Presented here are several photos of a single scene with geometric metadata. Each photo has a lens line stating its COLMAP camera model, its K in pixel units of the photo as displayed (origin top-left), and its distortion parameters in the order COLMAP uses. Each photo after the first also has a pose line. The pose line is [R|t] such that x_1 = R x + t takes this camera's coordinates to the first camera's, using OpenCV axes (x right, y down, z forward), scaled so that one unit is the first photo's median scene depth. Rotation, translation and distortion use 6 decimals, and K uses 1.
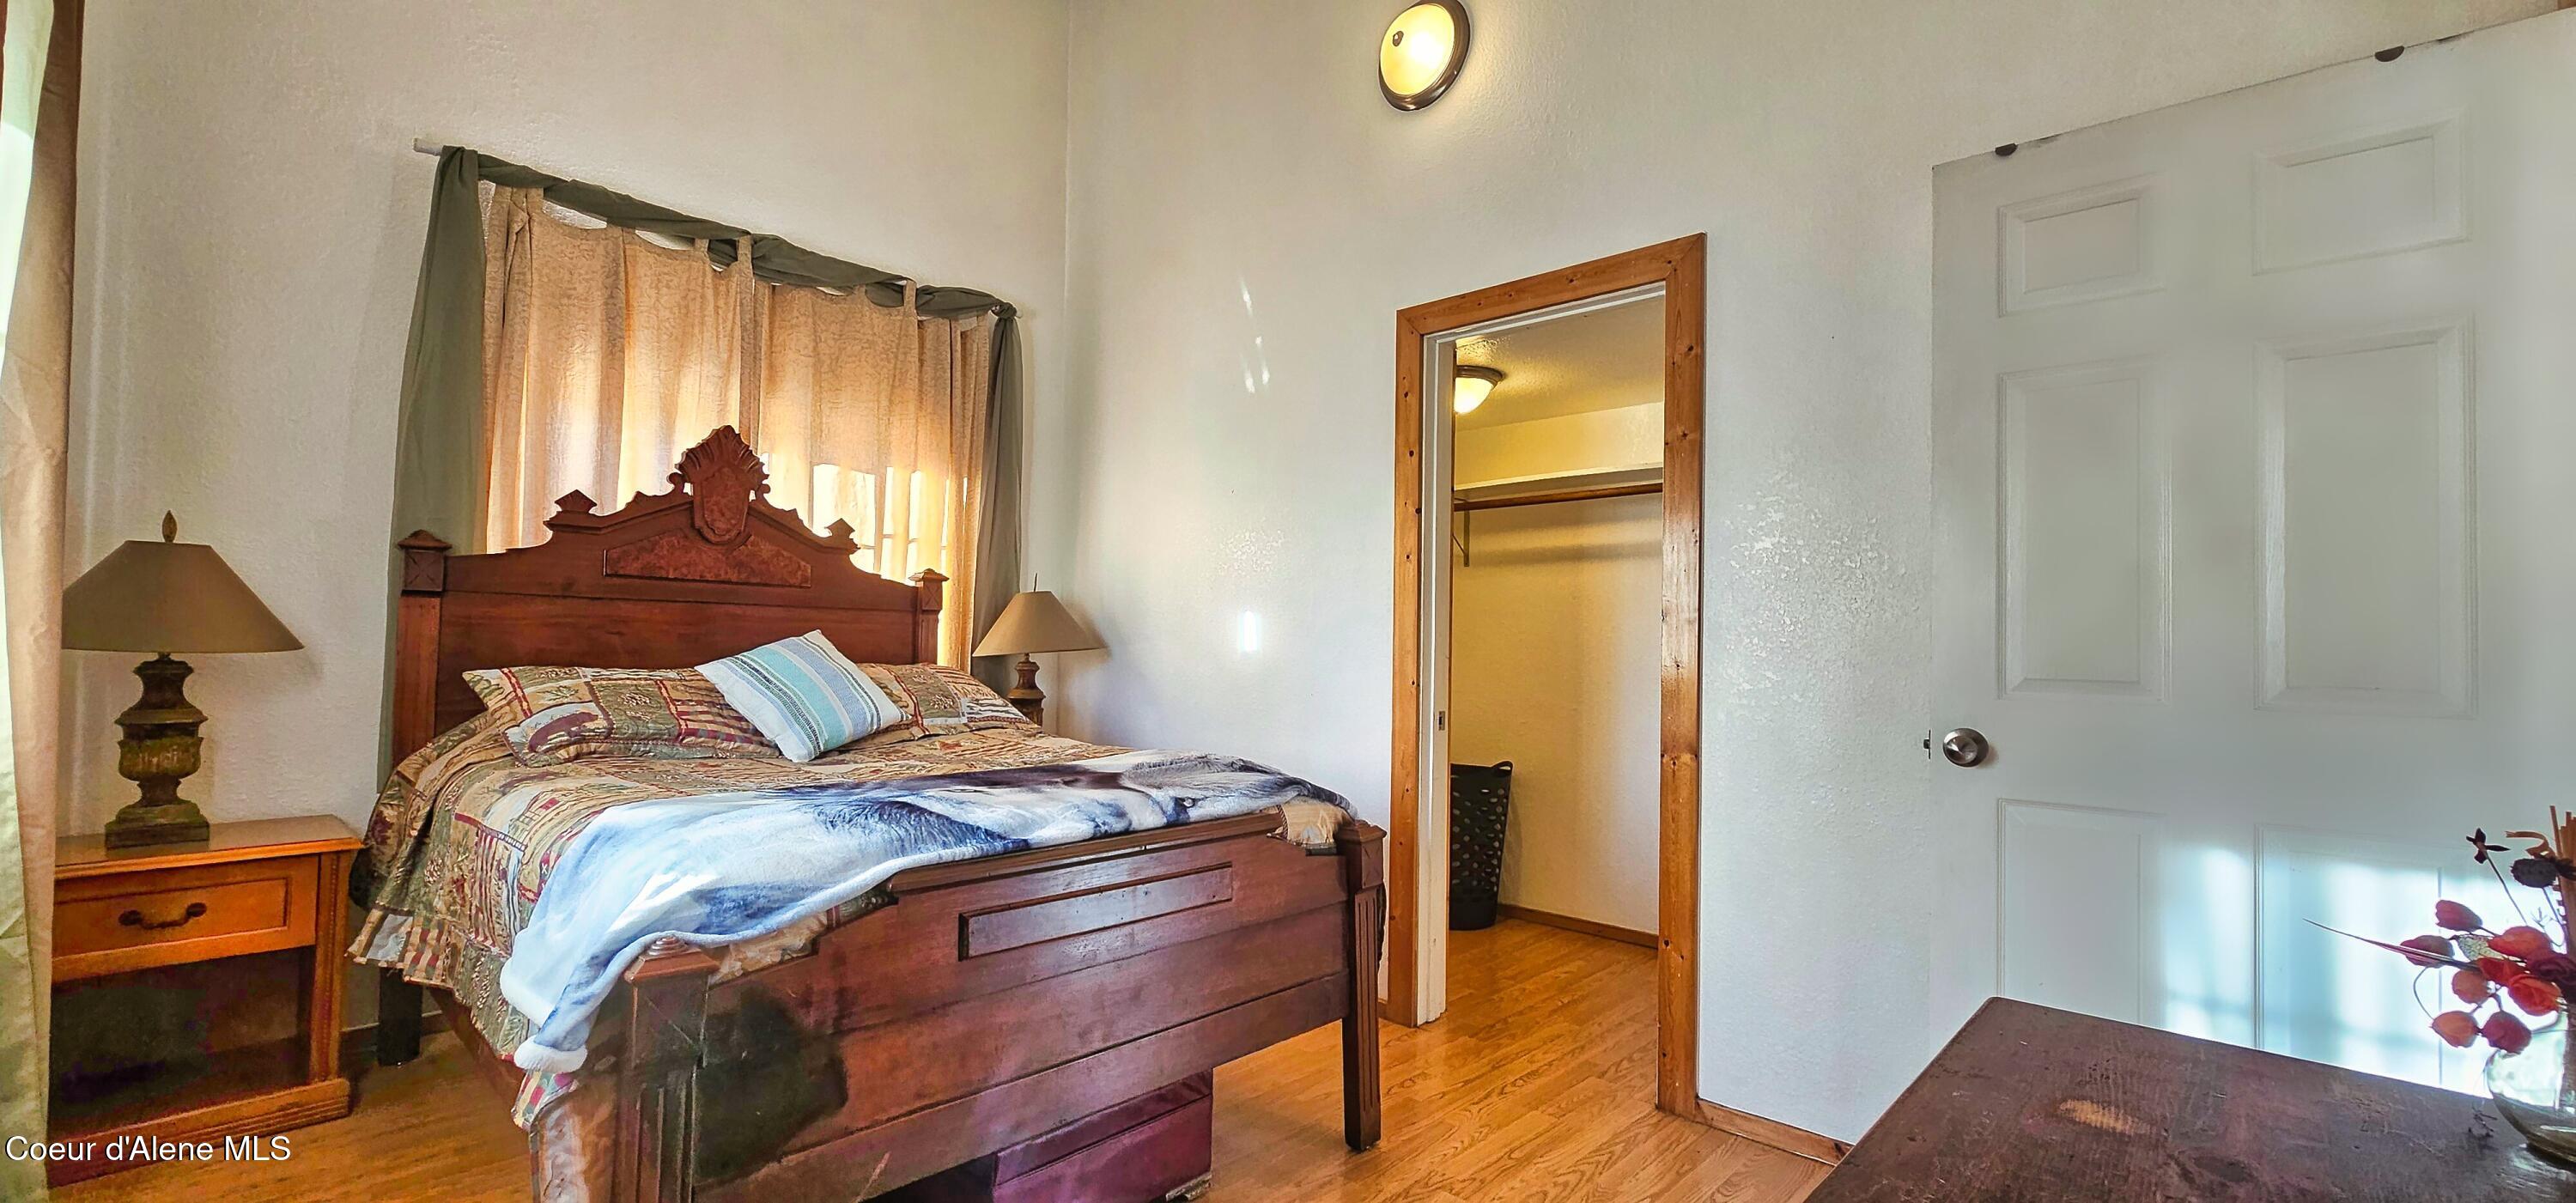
lens RADIAL K [[1044.4, 0, 1281.5], [0, 1044.4, 605.4], [0, 0, 1]] dist [-0.015961, 0.000099]
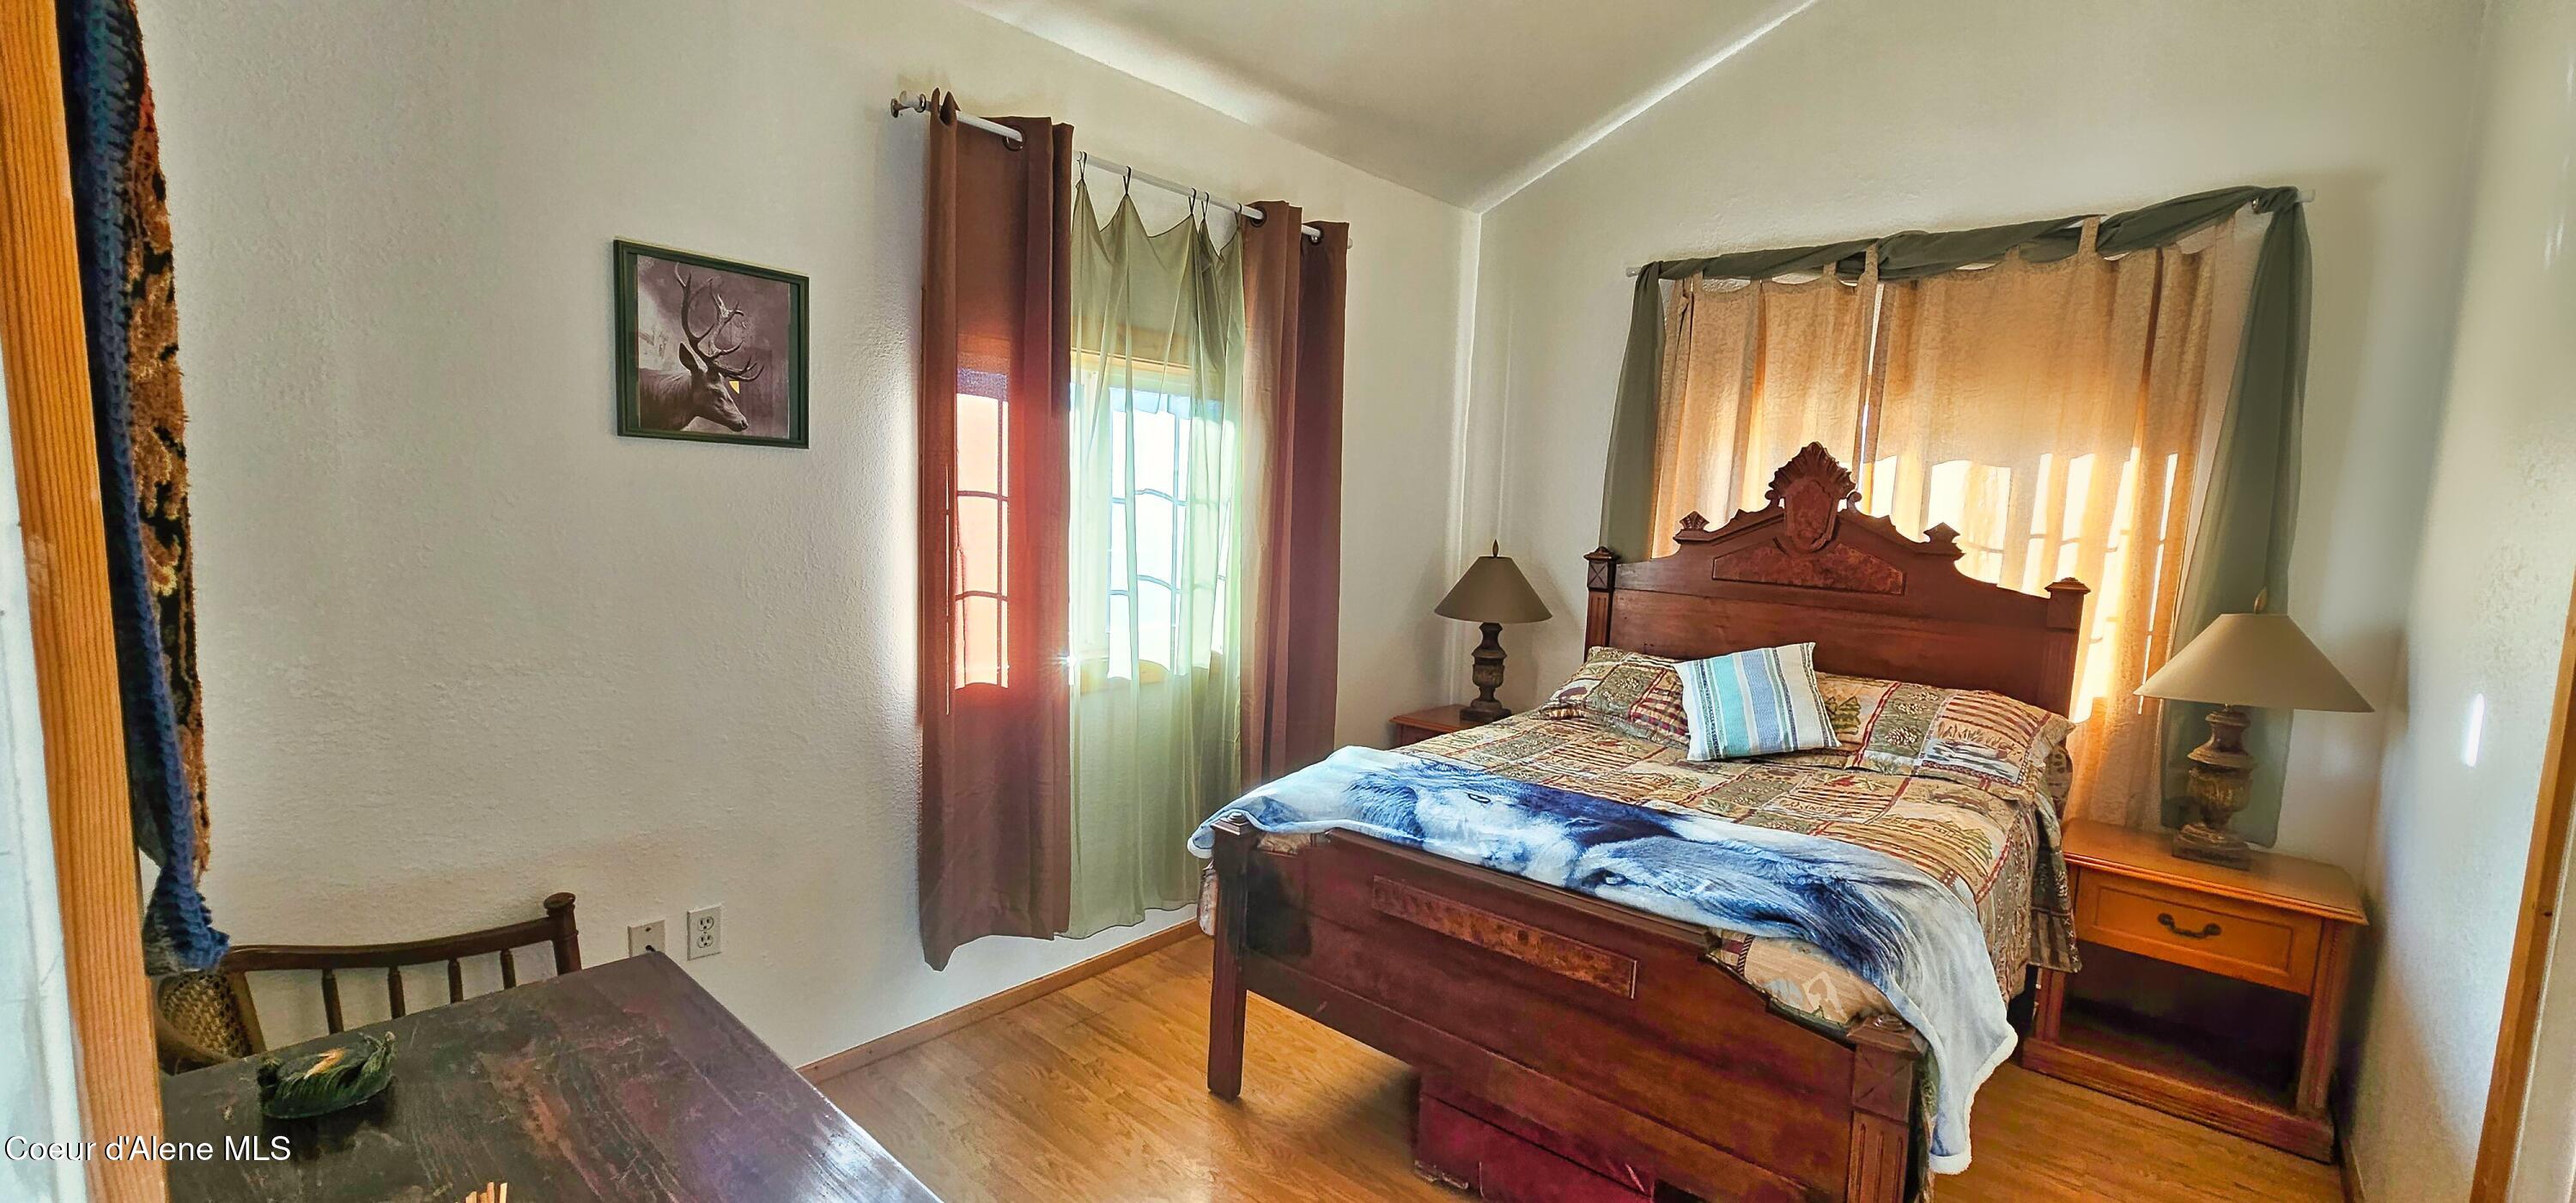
lens RADIAL K [[1044.4, 0, 1282.7], [0, 1044.4, 606.8], [0, 0, 1]] dist [-0.015961, 0.000099]
pose [[0.031546, 0.081456, -0.996178, 0.547968], [-0.003099, 0.996677, 0.081398, -0.092030], [0.999497, 0.000520, 0.031694, 0.429869]]
